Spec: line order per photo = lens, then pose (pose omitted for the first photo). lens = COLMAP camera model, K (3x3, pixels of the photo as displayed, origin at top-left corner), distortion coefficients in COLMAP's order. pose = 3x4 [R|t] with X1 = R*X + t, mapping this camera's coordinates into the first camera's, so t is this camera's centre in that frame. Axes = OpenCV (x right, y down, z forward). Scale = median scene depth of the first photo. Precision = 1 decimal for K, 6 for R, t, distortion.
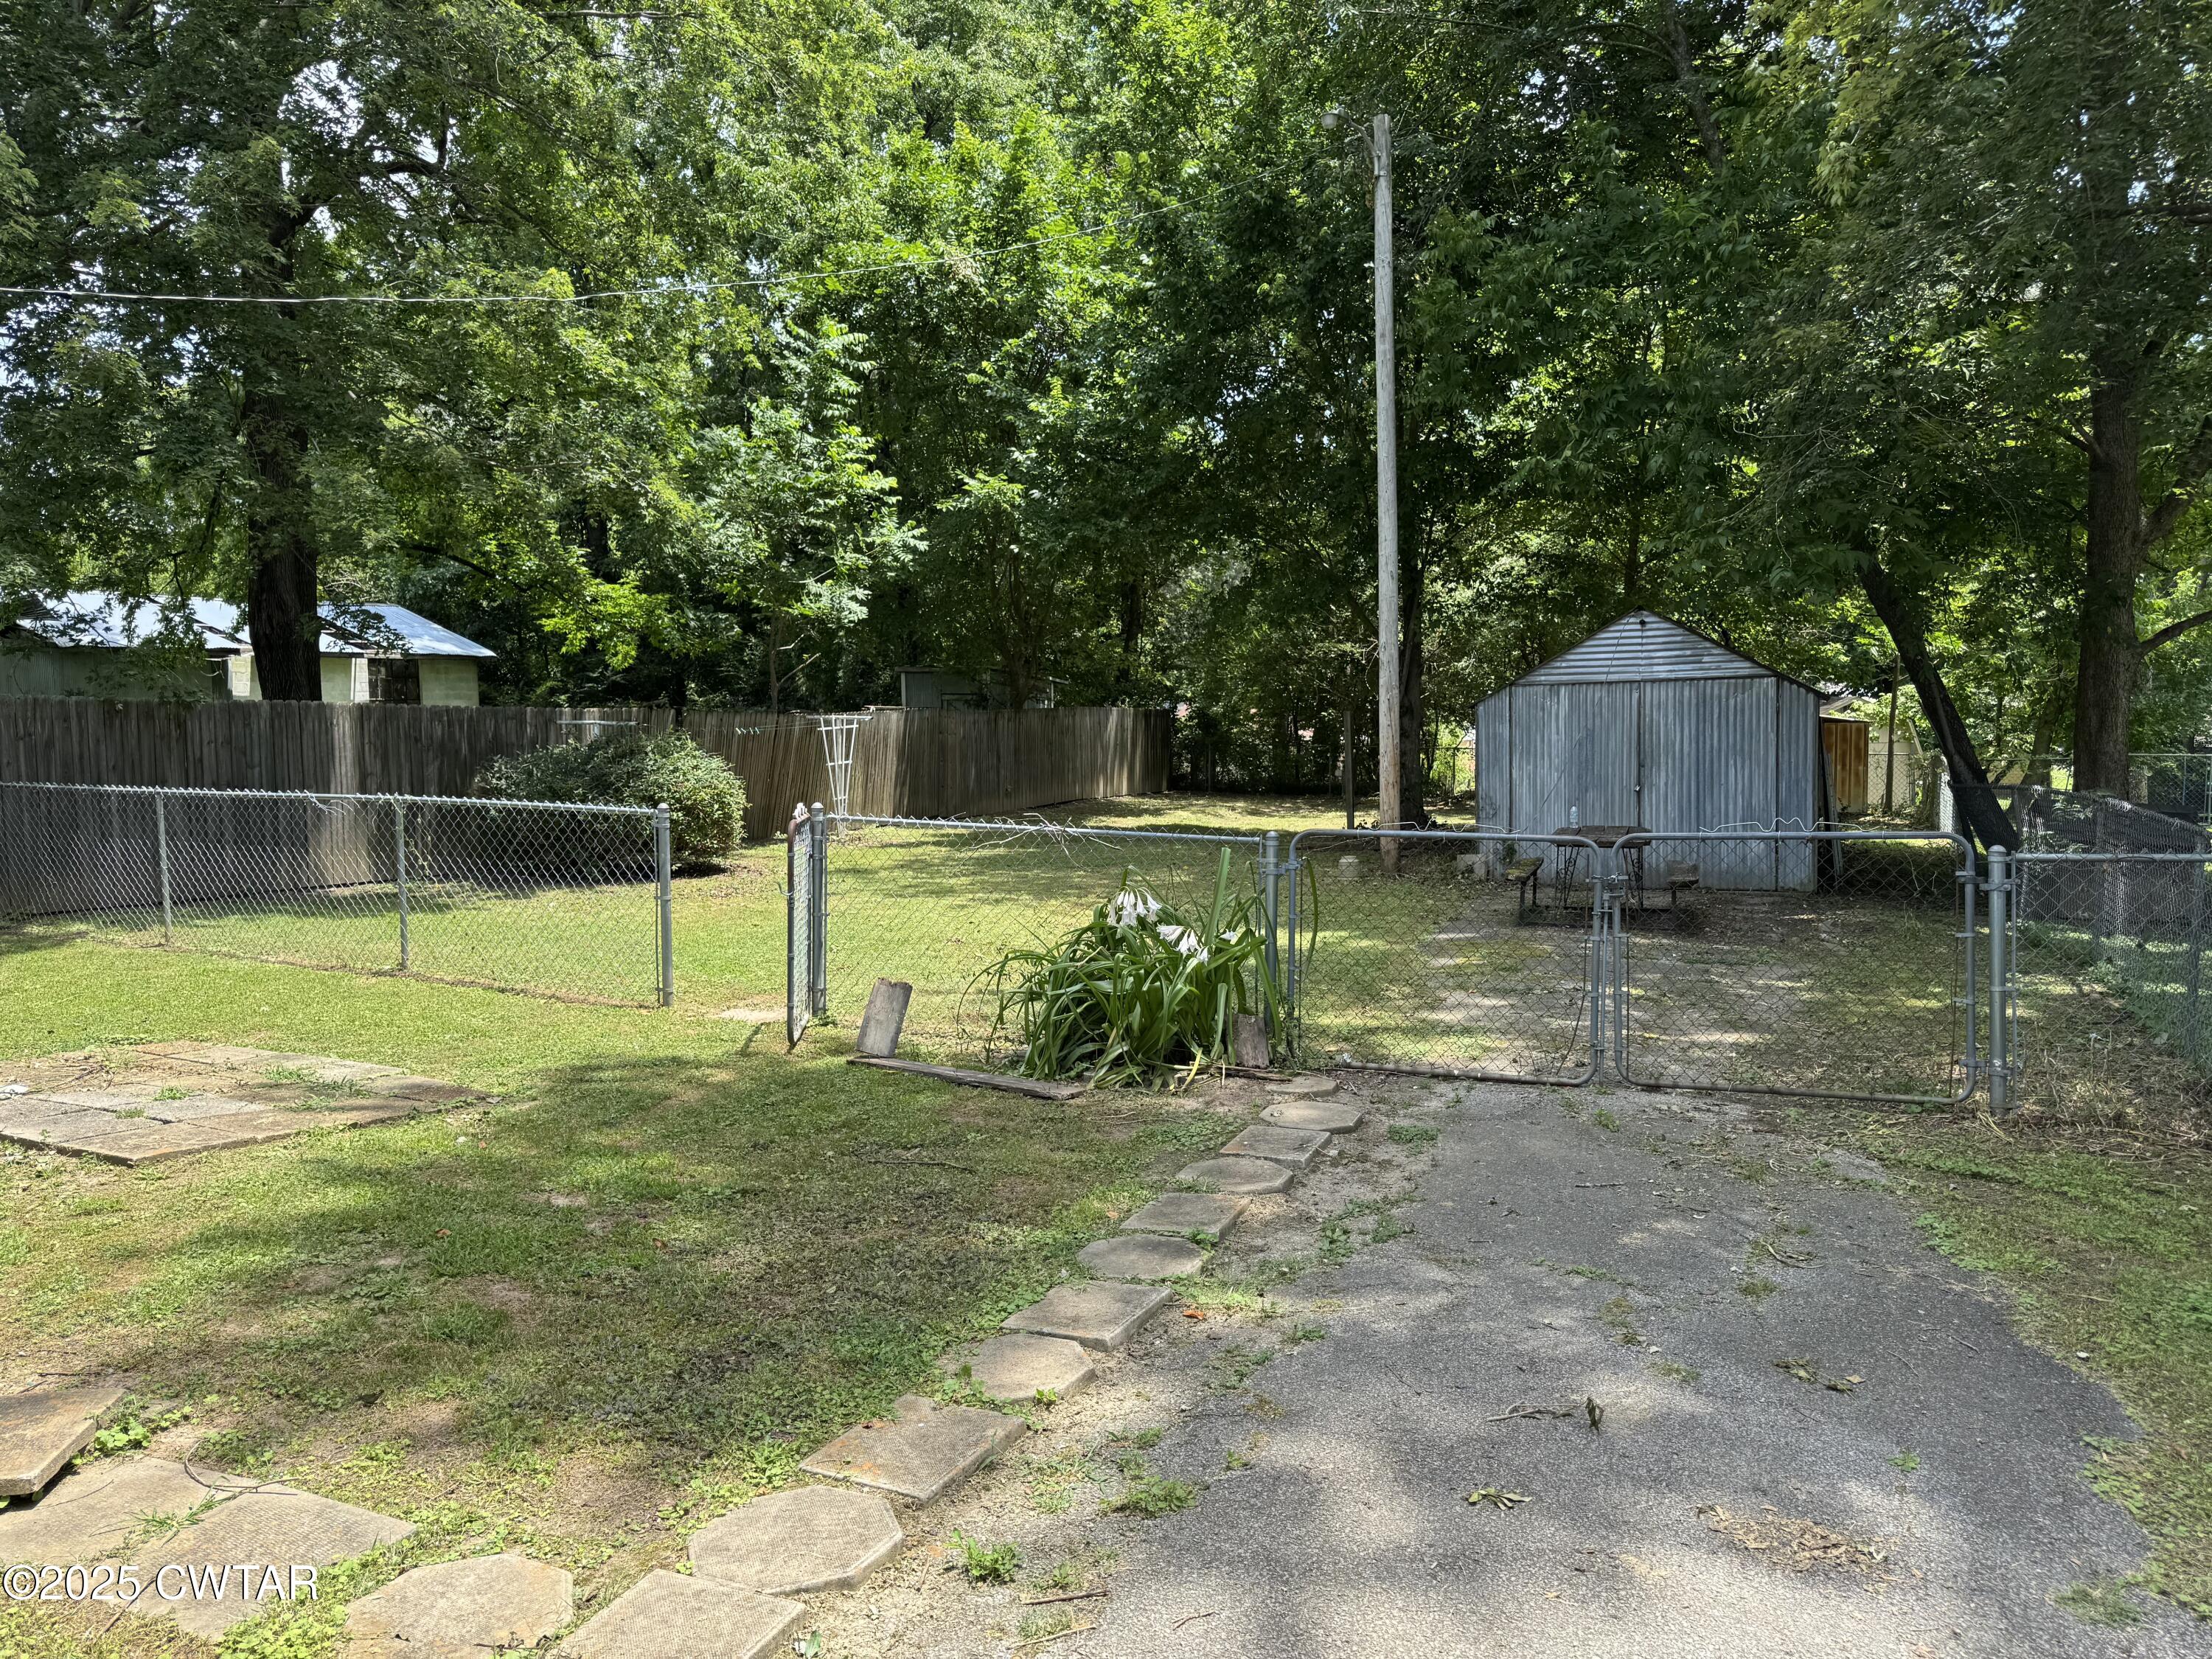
lens RADIAL K [[1563.6, 0, 1107.8], [0, 1563.6, 829.9], [0, 0, 1]] dist [0.012168, 0.004064]
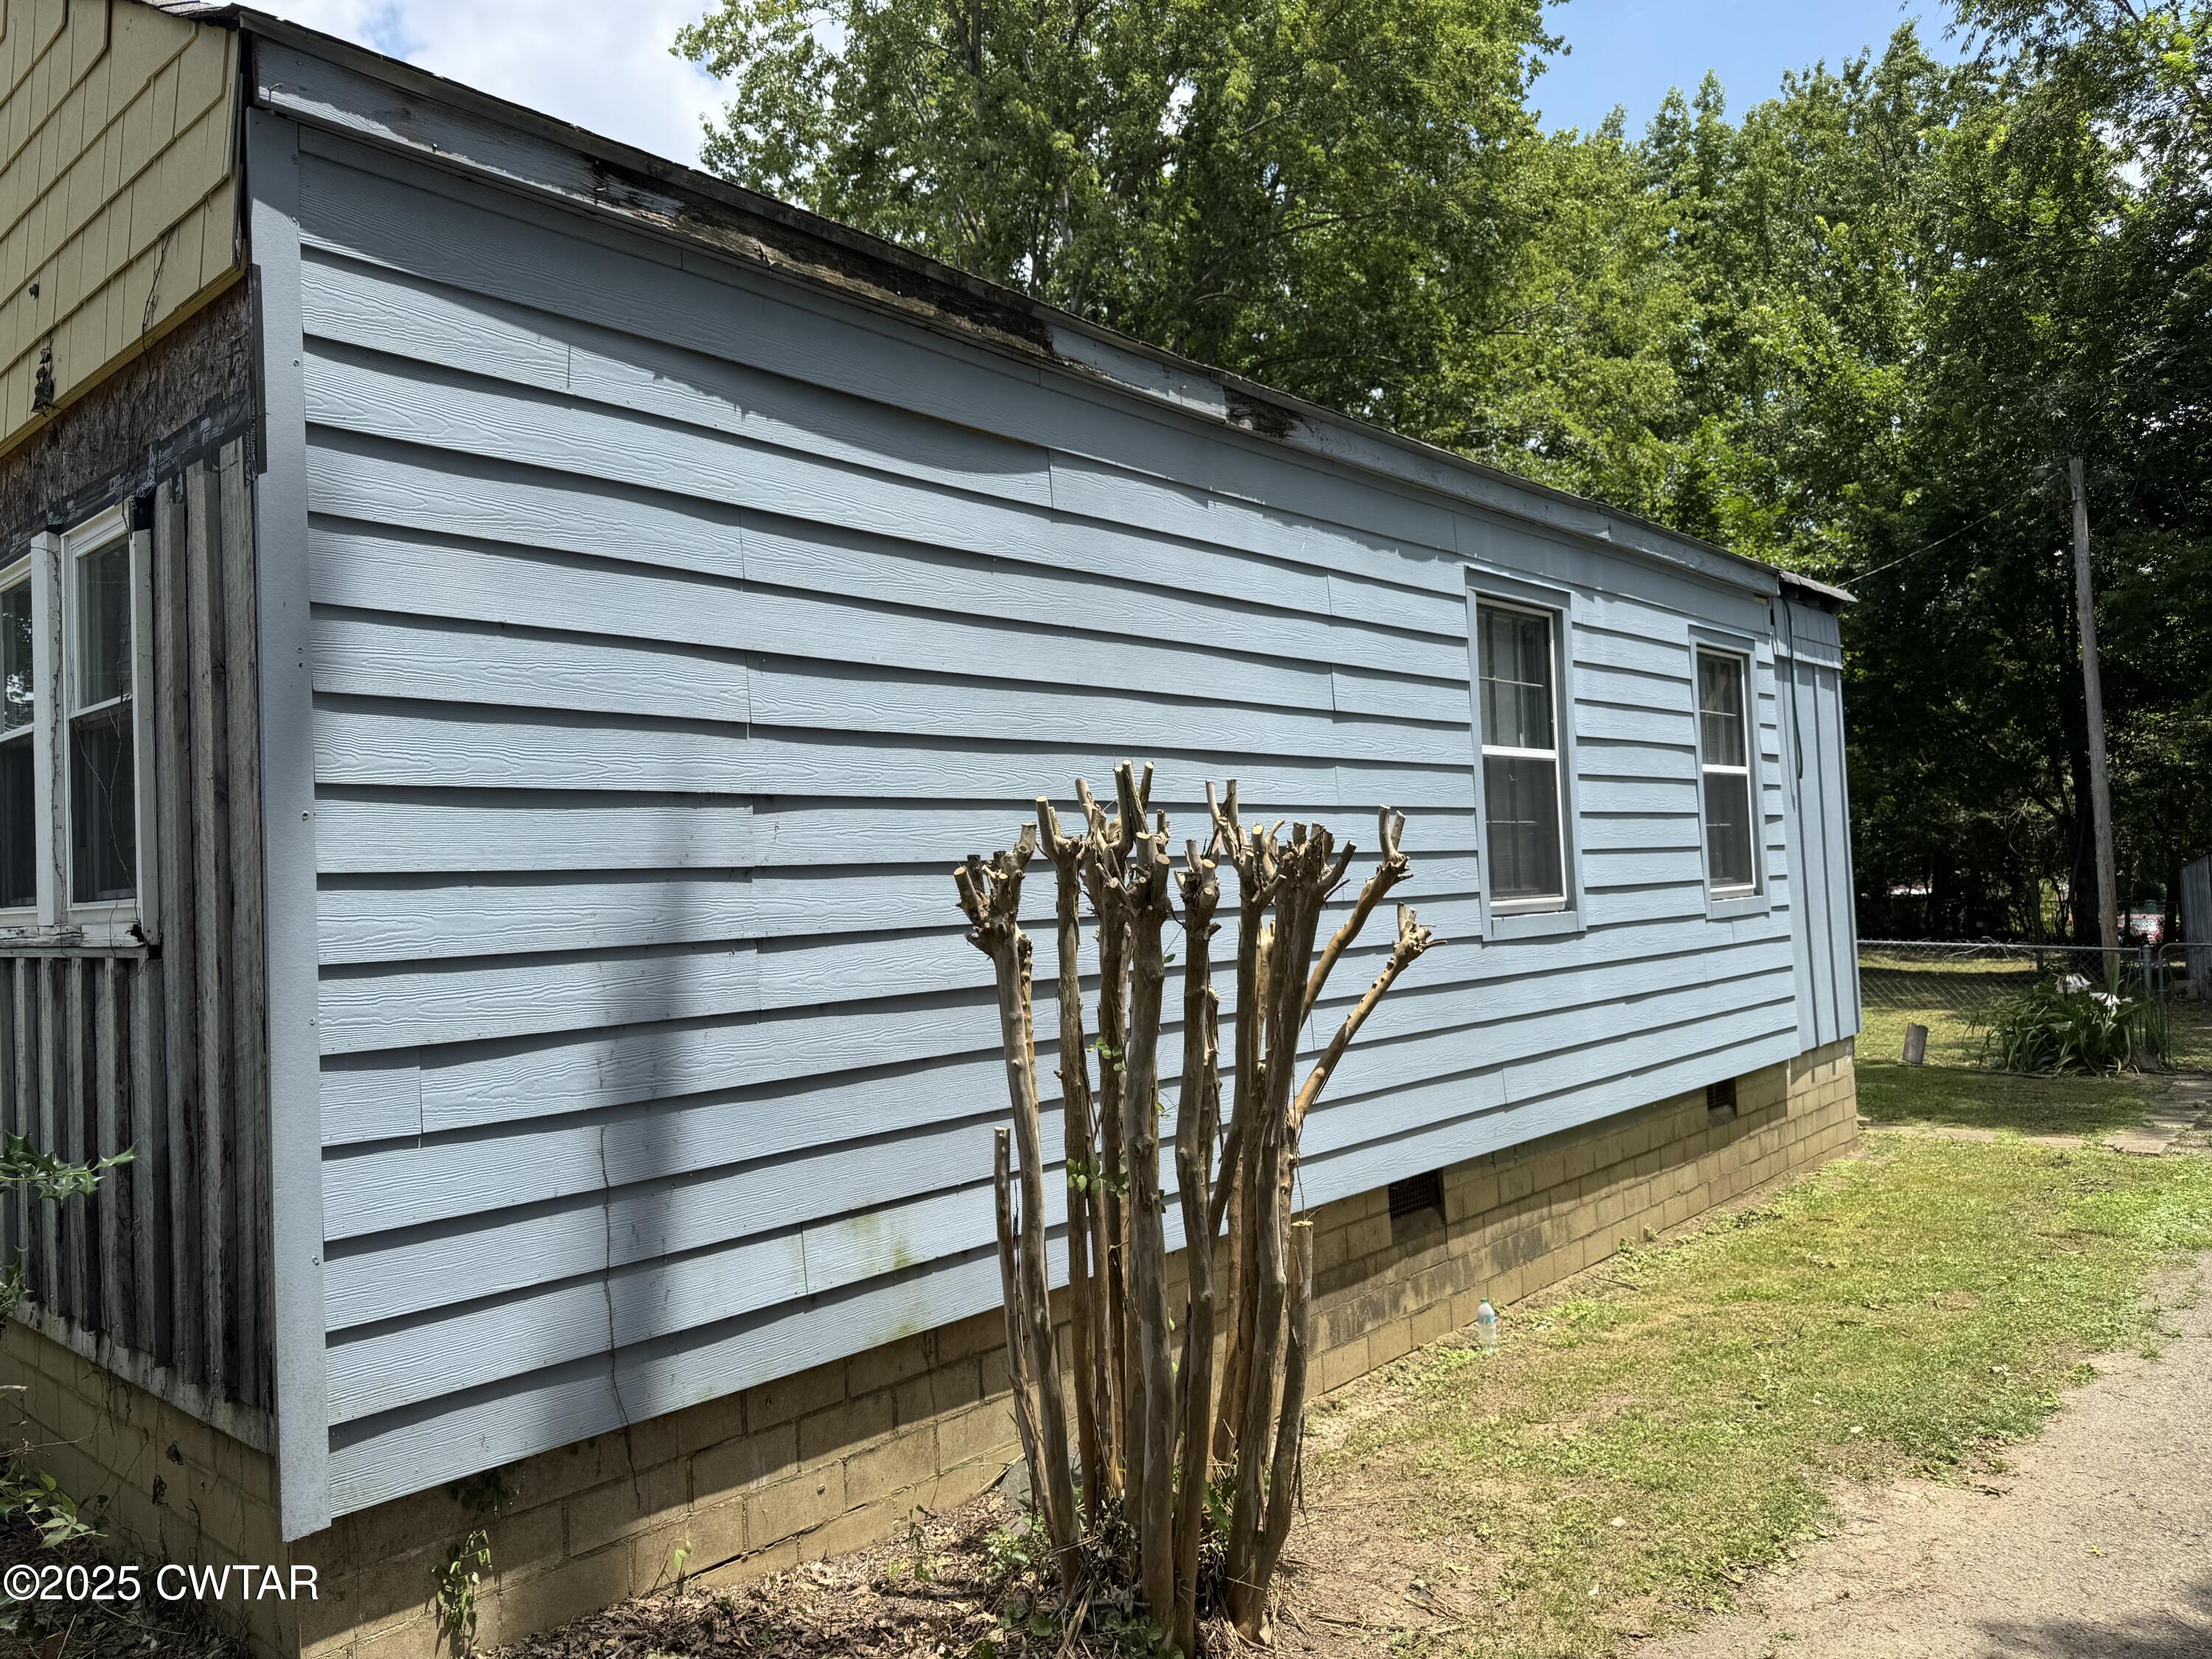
lens RADIAL K [[1563.6, 0, 1101.7], [0, 1563.6, 825.4], [0, 0, 1]] dist [0.012168, 0.004064]
pose [[0.955585, -0.034577, -0.292679, -0.542557], [0.002710, 0.994083, -0.108592, 0.060582], [0.294702, 0.102975, 0.950025, -1.202853]]
